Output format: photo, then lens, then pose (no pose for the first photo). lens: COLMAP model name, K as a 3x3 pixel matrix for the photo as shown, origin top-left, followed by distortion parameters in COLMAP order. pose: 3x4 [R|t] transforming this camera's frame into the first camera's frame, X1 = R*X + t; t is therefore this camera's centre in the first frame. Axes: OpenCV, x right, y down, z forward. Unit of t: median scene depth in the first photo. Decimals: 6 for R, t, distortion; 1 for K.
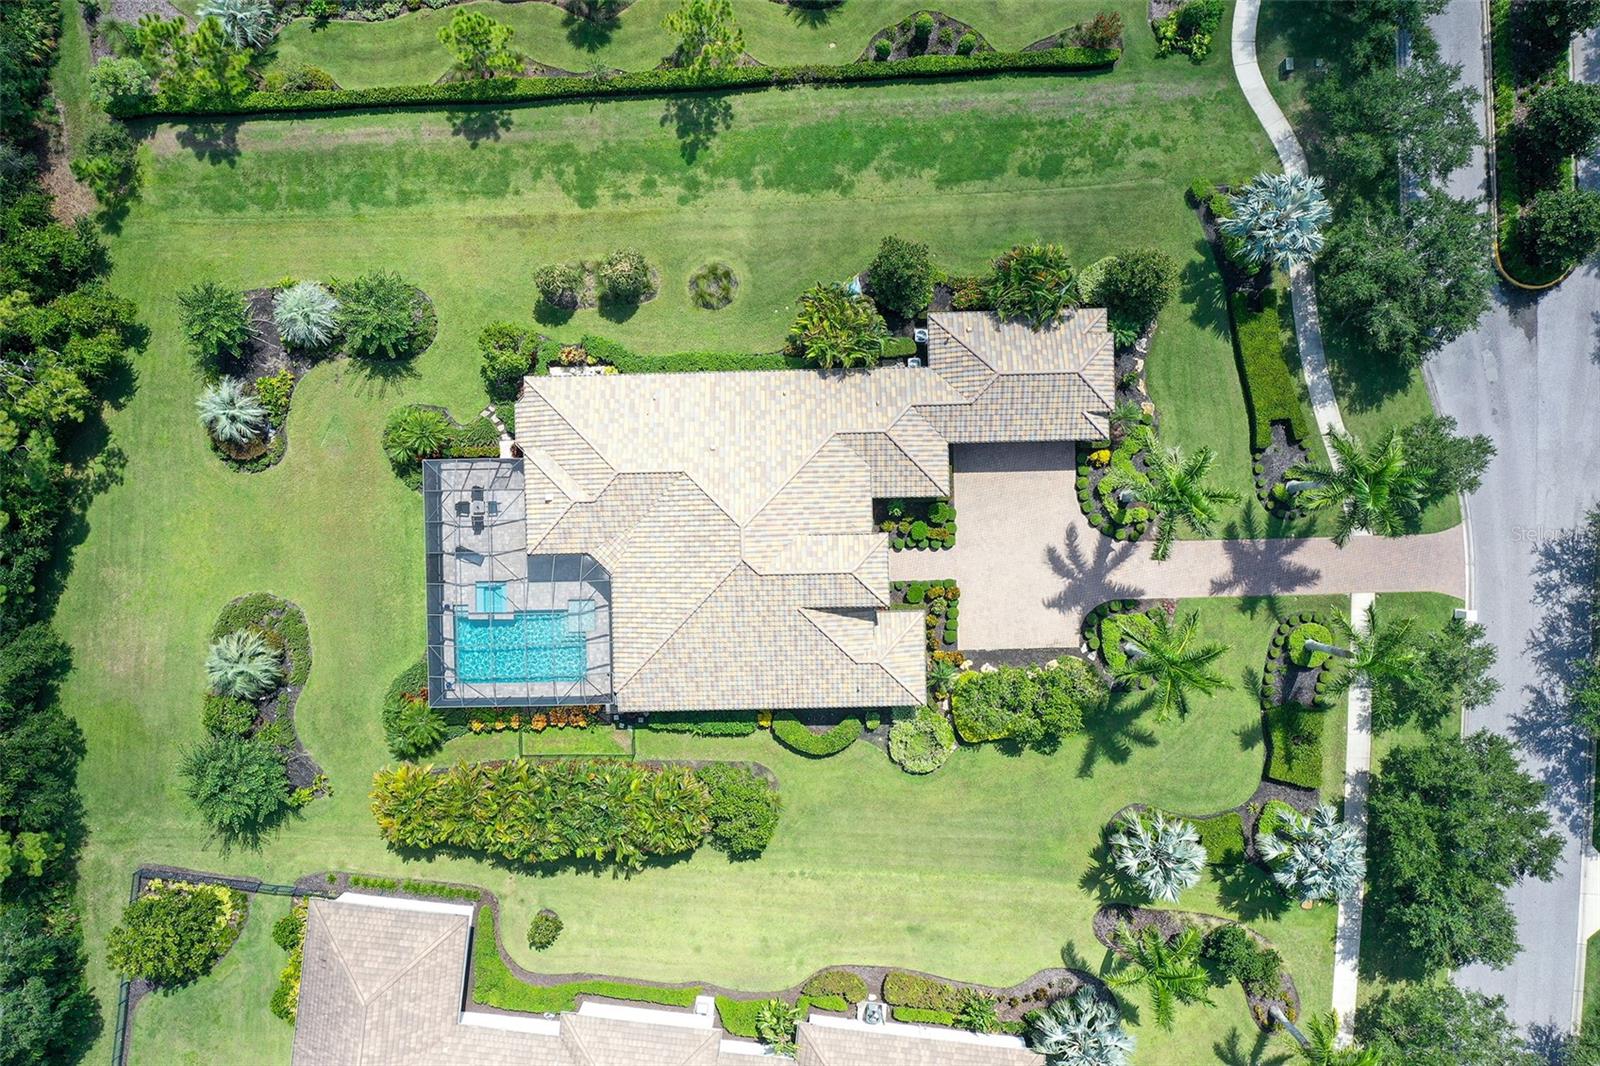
lens RADIAL K [[1242.9, 0, 800.0], [0, 1242.9, 533.0], [0, 0, 1]] dist [0.005580, 0.005486]
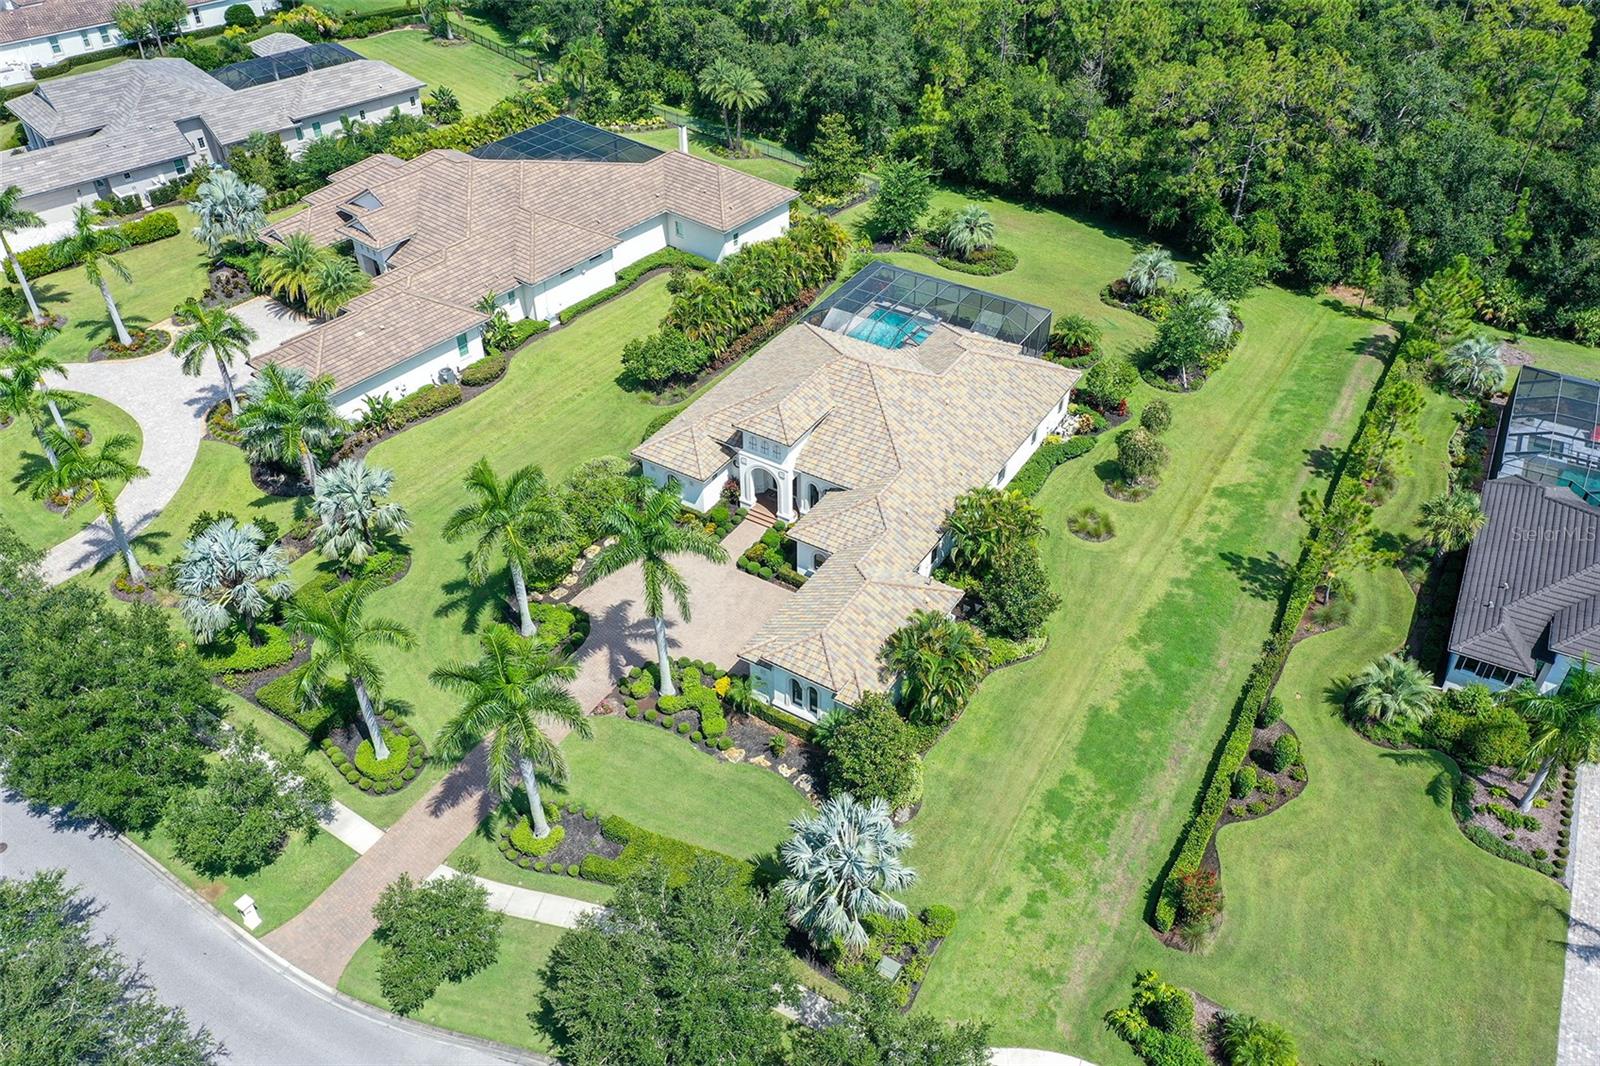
lens RADIAL K [[1242.9, 0, 800.0], [0, 1242.9, 533.0], [0, 0, 1]] dist [0.005580, 0.005486]
pose [[-0.553531, 0.542045, -0.632290, 0.688376], [-0.832822, -0.357233, 0.422838, -0.425441], [0.003322, 0.760639, 0.649167, 0.359907]]
